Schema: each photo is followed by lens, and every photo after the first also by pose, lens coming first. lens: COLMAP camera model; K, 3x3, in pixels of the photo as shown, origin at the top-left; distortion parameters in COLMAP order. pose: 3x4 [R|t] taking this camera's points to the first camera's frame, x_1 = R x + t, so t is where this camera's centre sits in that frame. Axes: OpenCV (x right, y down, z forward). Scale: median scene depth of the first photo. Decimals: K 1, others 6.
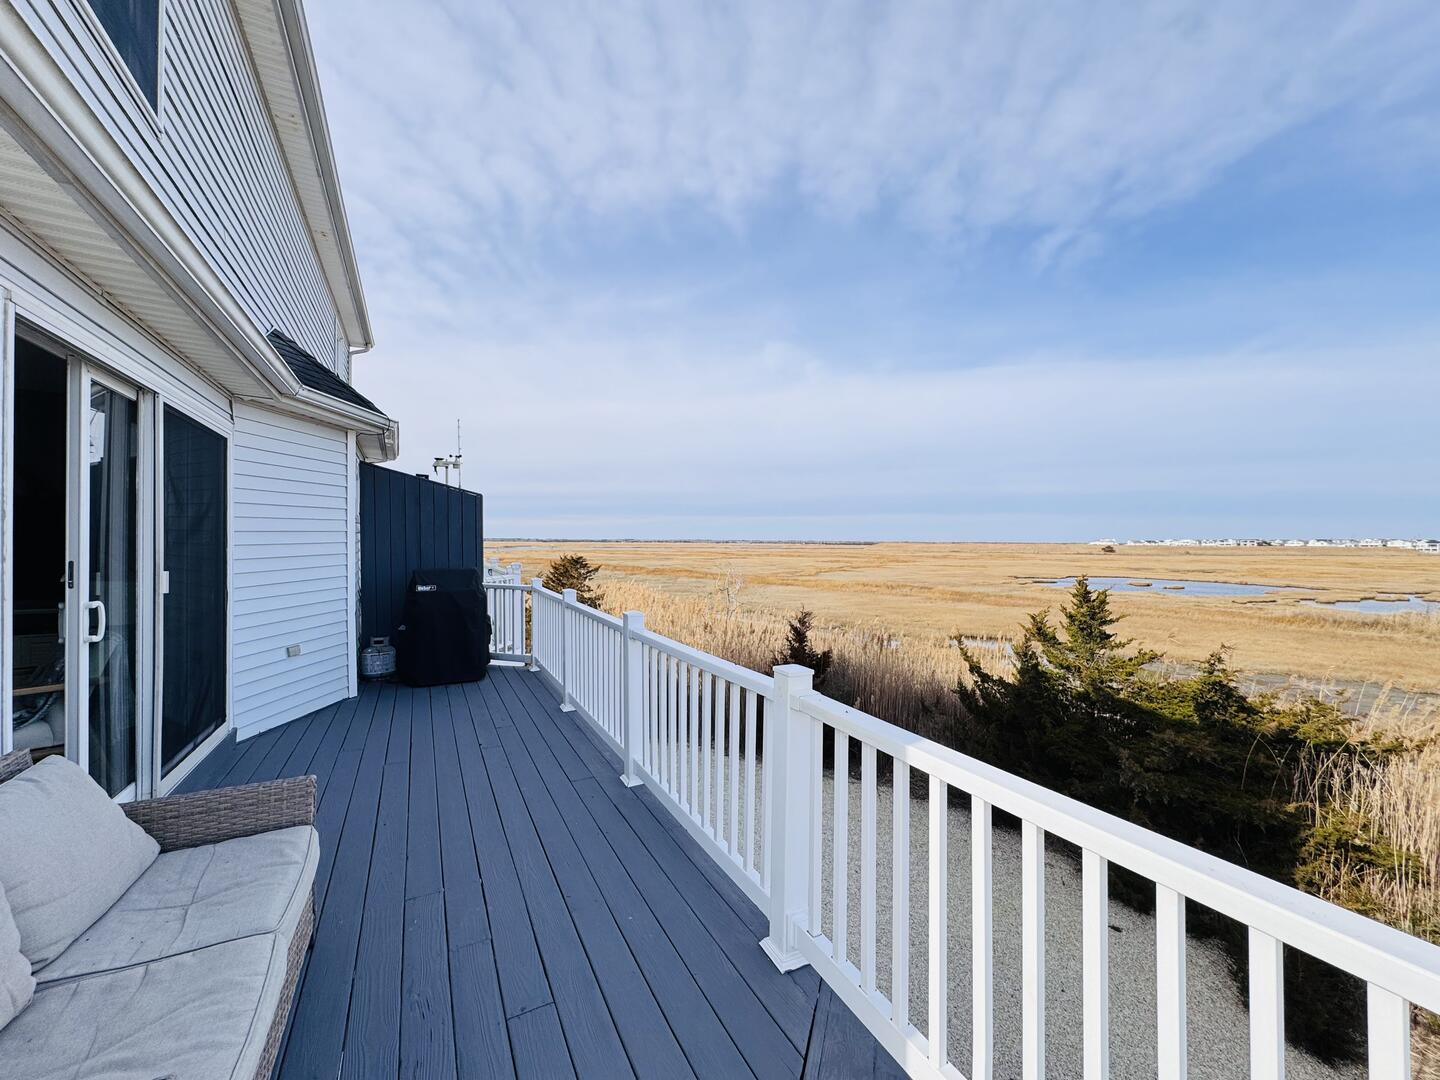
lens RADIAL K [[571.8, 0, 721.3], [0, 571.8, 542.5], [0, 0, 1]] dist [-0.002445, 0.000492]
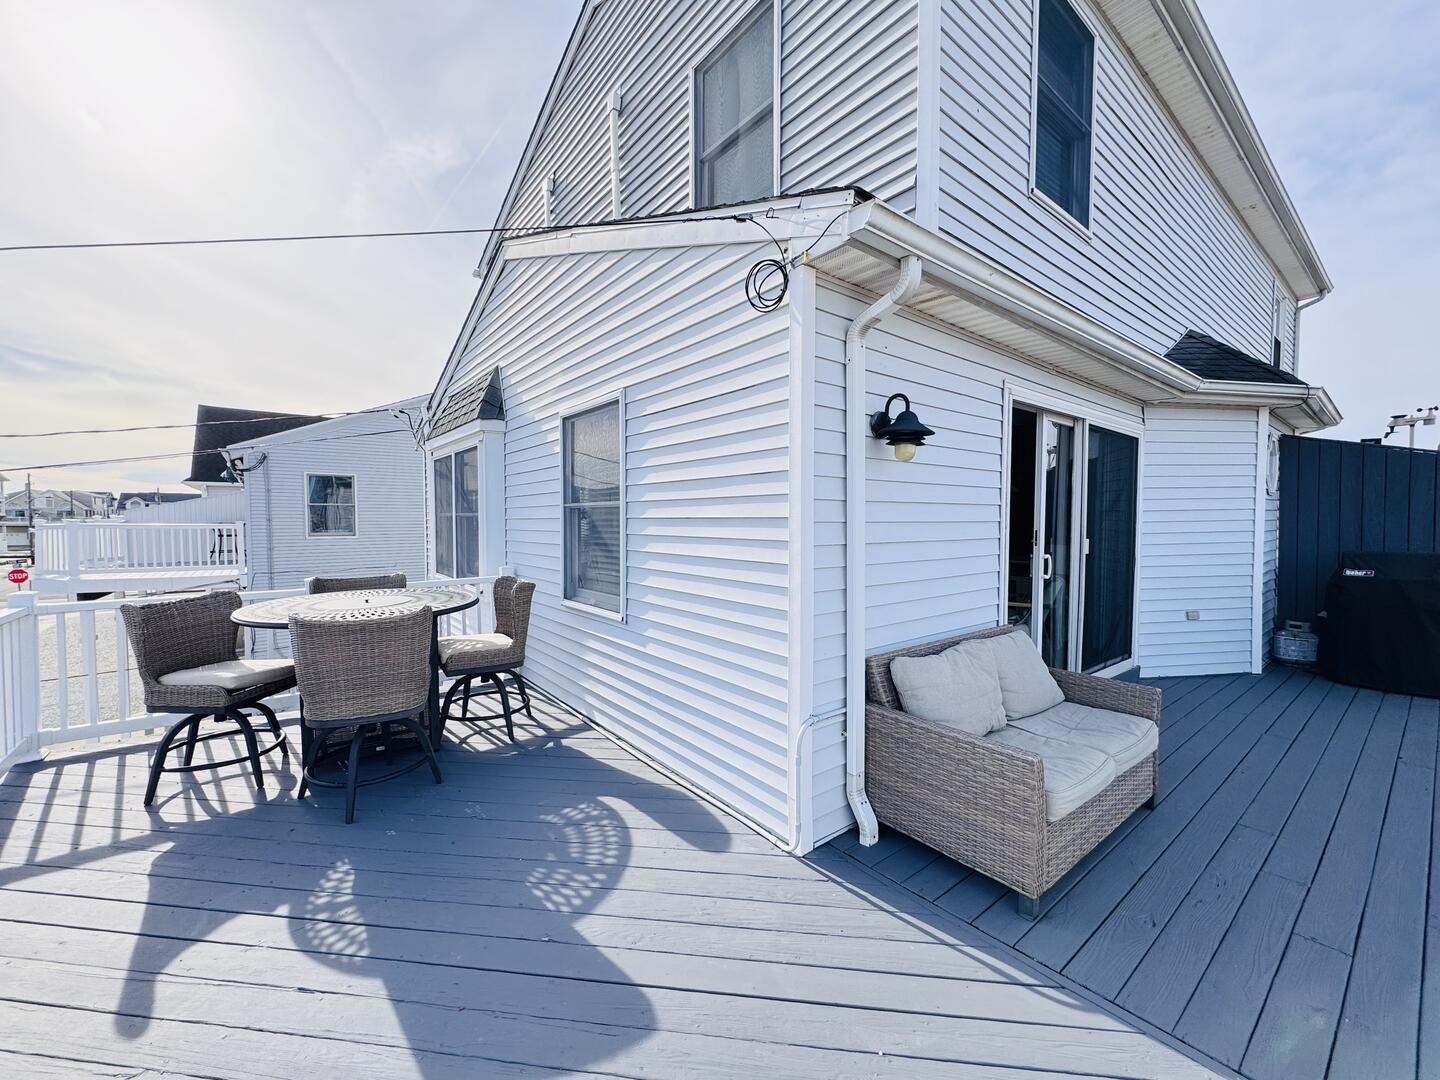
lens RADIAL K [[571.8, 0, 715.2], [0, 571.8, 536.5], [0, 0, 1]] dist [-0.002445, 0.000492]
pose [[0.170509, 0.027165, -0.984982, 0.214204], [-0.000860, 0.999624, 0.027420, 0.002420], [0.985356, -0.003828, 0.170468, -0.135782]]
